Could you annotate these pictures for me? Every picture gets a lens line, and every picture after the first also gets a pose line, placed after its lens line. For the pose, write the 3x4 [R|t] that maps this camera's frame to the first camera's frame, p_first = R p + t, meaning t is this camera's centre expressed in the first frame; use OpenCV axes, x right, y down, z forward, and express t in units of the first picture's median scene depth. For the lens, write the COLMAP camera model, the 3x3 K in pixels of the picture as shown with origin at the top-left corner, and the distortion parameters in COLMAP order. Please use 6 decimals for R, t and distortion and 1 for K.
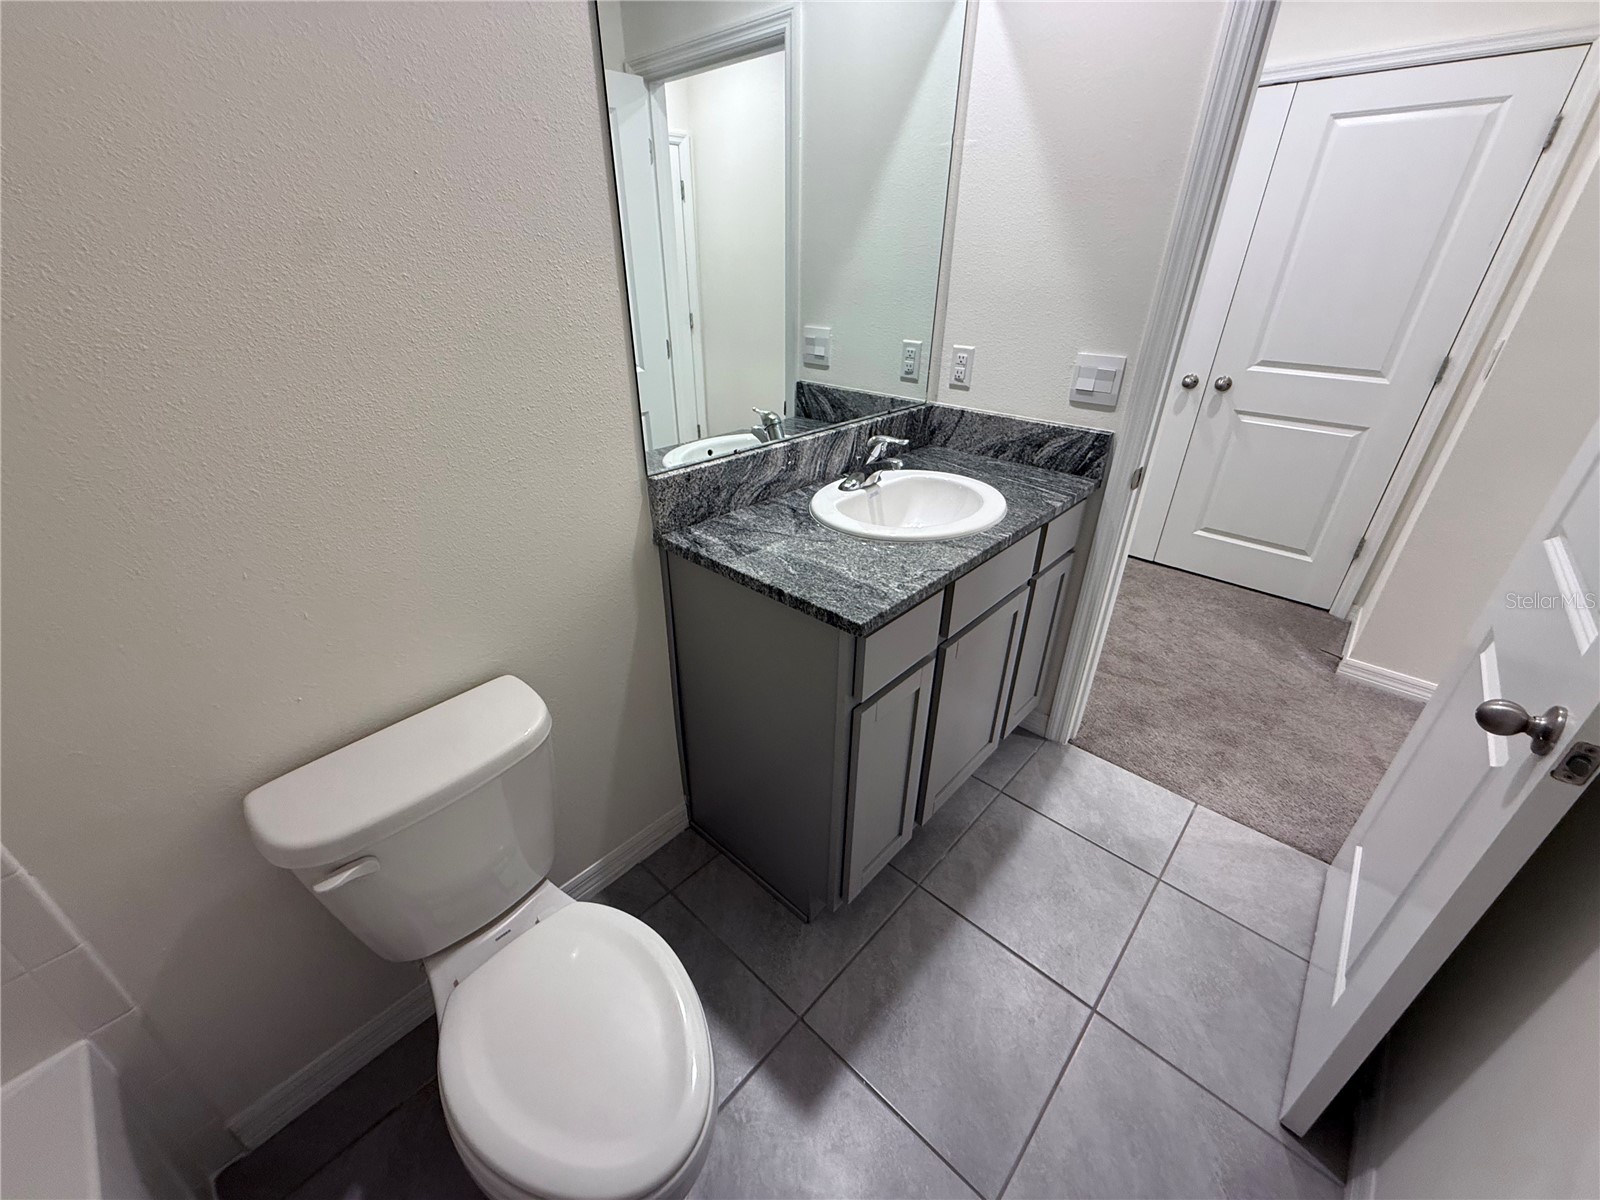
lens RADIAL K [[636.3, 0, 759.6], [0, 636.3, 612.4], [0, 0, 1]] dist [-0.001433, 0.000166]
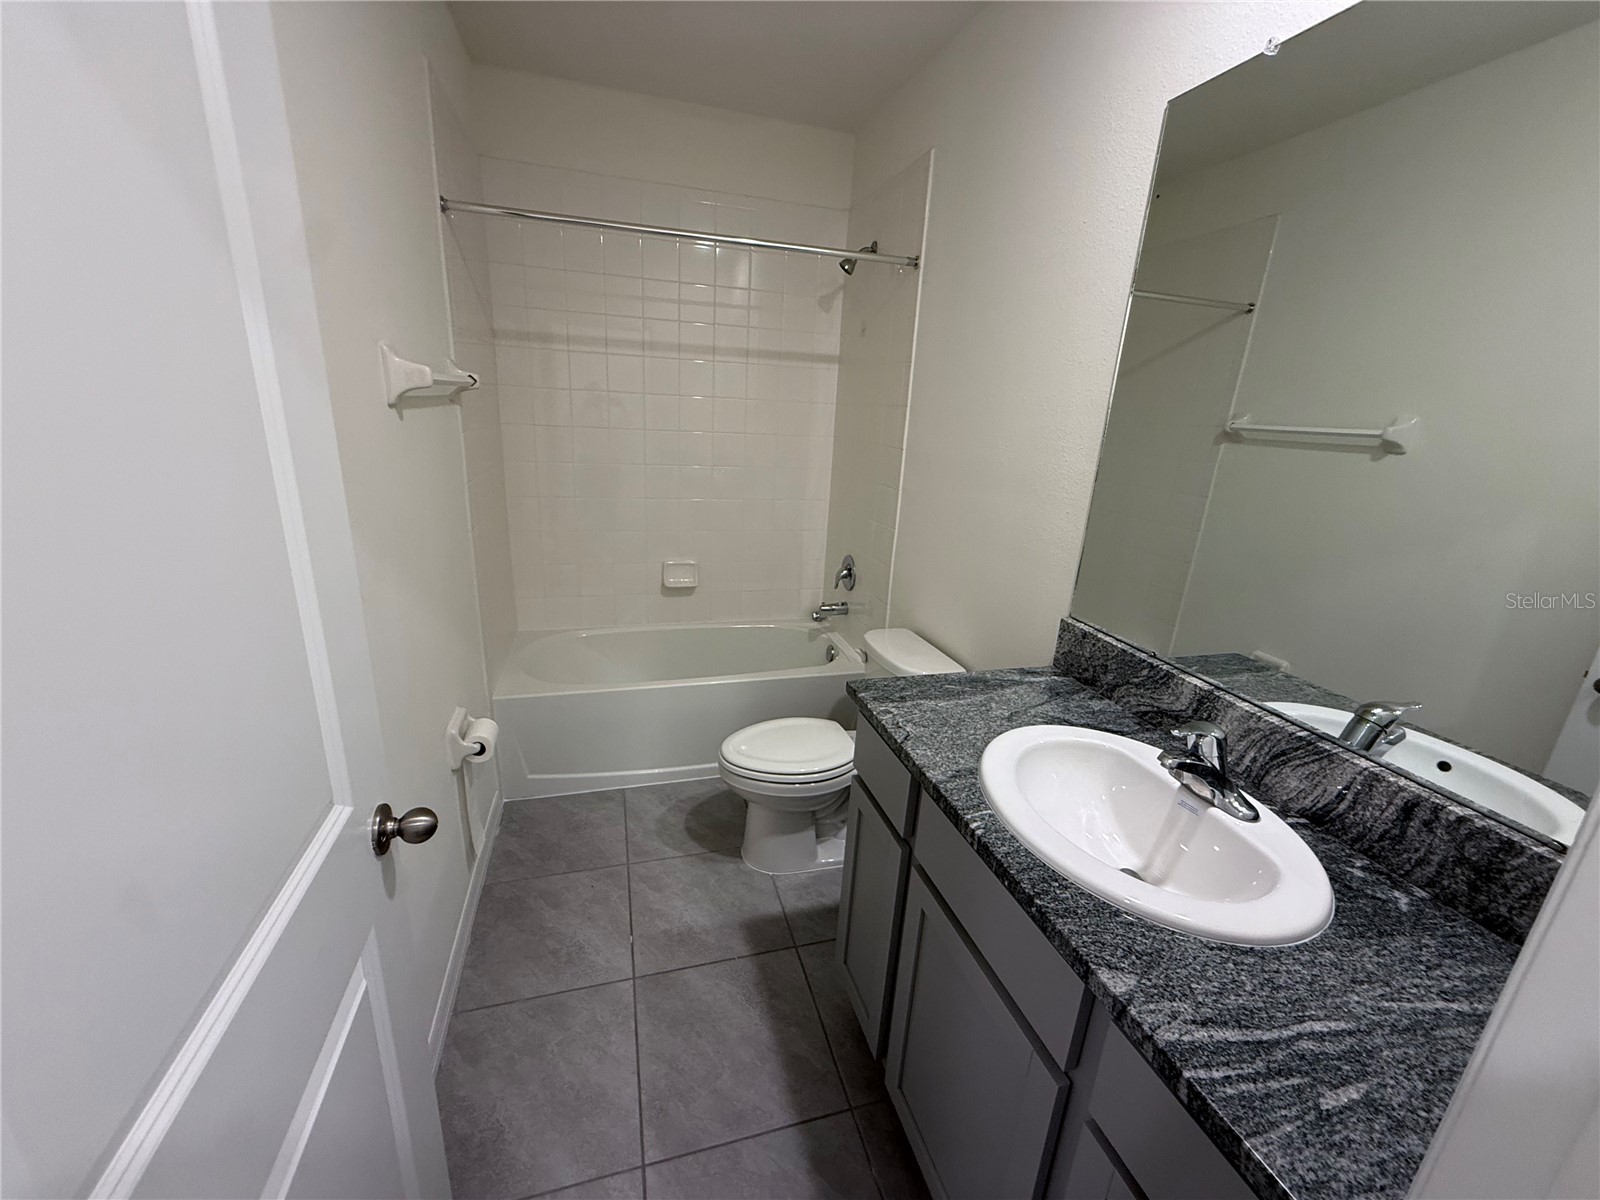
lens RADIAL K [[636.3, 0, 800.9], [0, 636.3, 606.0], [0, 0, 1]] dist [-0.001433, 0.000166]
pose [[-0.492422, 0.236796, -0.837525, 0.910938], [-0.462973, 0.743579, 0.482438, -0.494054], [0.737005, 0.625315, -0.256525, 0.813576]]
